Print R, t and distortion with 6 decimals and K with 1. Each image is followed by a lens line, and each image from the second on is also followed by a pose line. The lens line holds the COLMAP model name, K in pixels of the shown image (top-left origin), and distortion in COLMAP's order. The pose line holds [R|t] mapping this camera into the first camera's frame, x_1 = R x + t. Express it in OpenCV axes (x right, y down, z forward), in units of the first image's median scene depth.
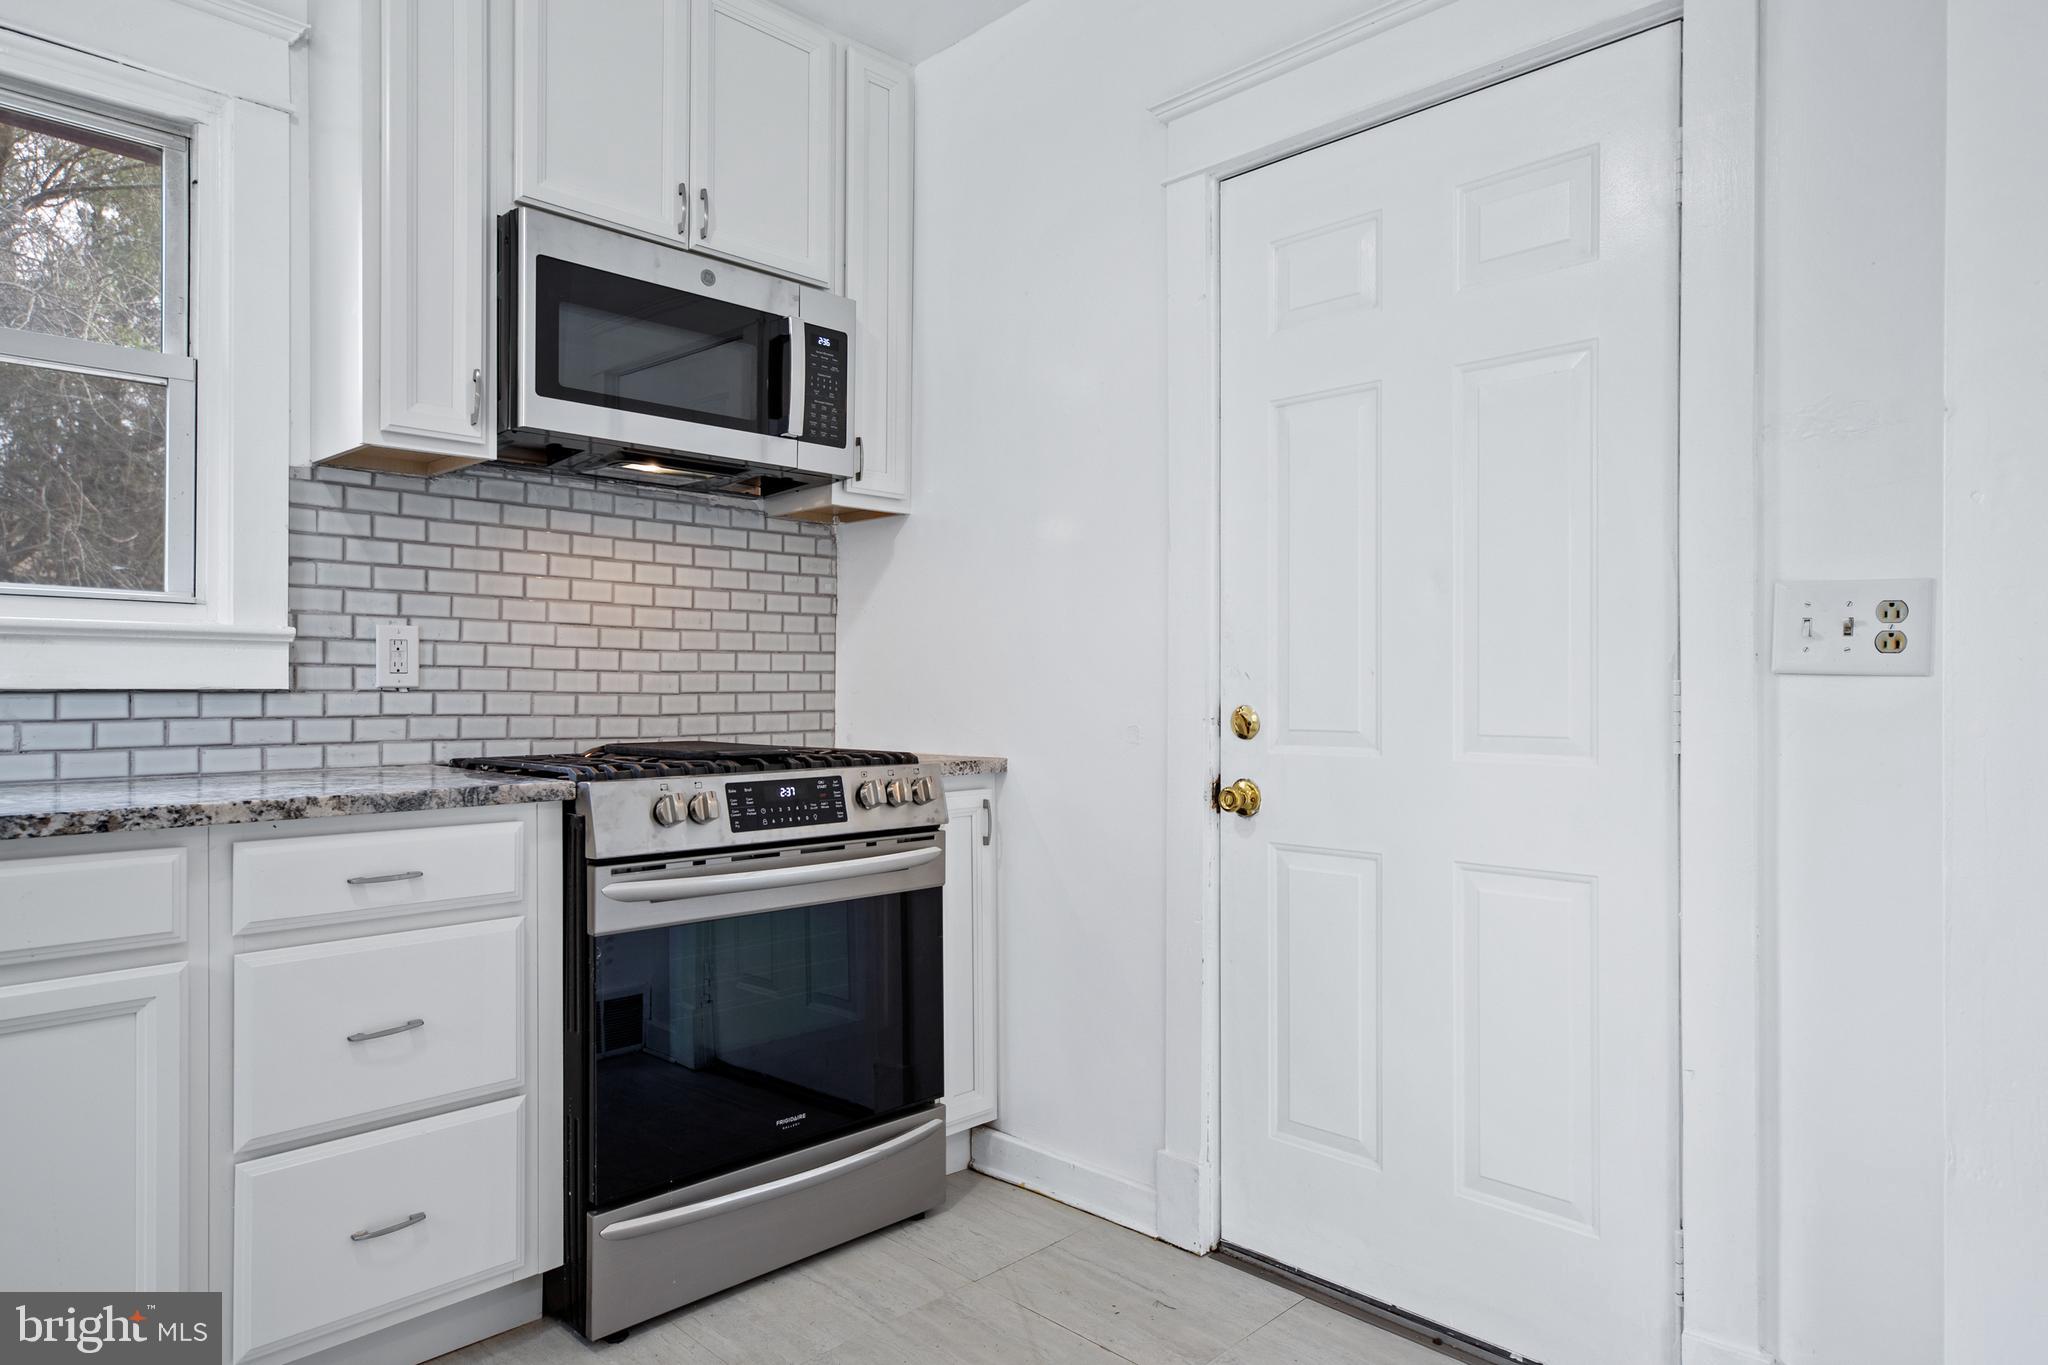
lens RADIAL K [[1229.6, 0, 1020.7], [0, 1229.6, 683.9], [0, 0, 1]] dist [0.008627, 0.008904]
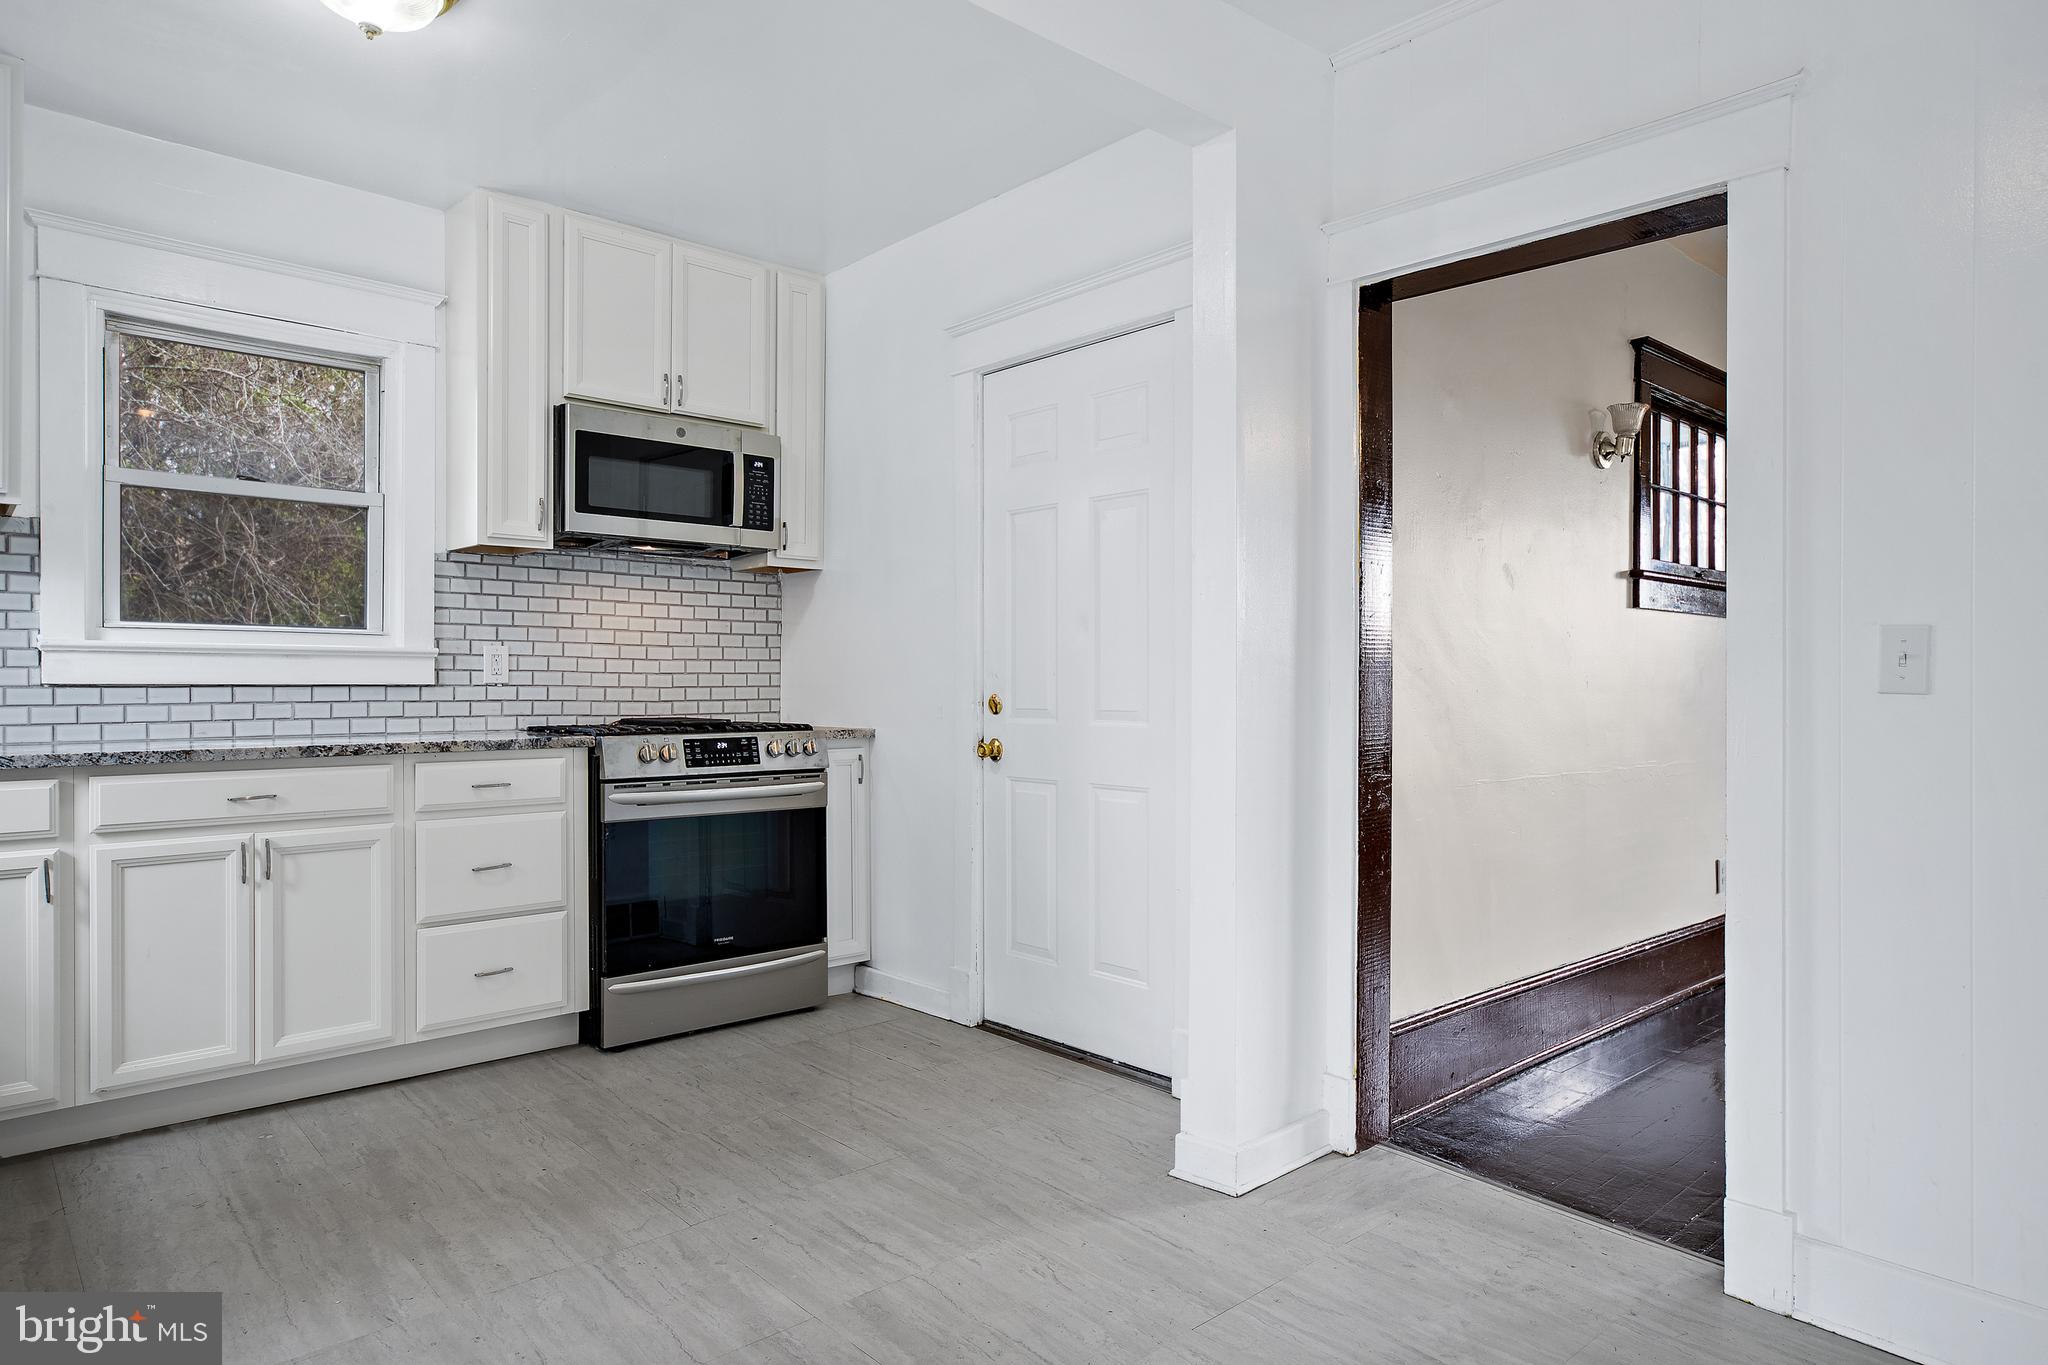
lens RADIAL K [[1229.6, 0, 1026.7], [0, 1229.6, 683.2], [0, 0, 1]] dist [0.008627, 0.008904]
pose [[0.998373, -0.000625, -0.057023, 0.317810], [0.000773, 0.999996, 0.002583, -0.001213], [0.057022, -0.002622, 0.998369, -0.646791]]
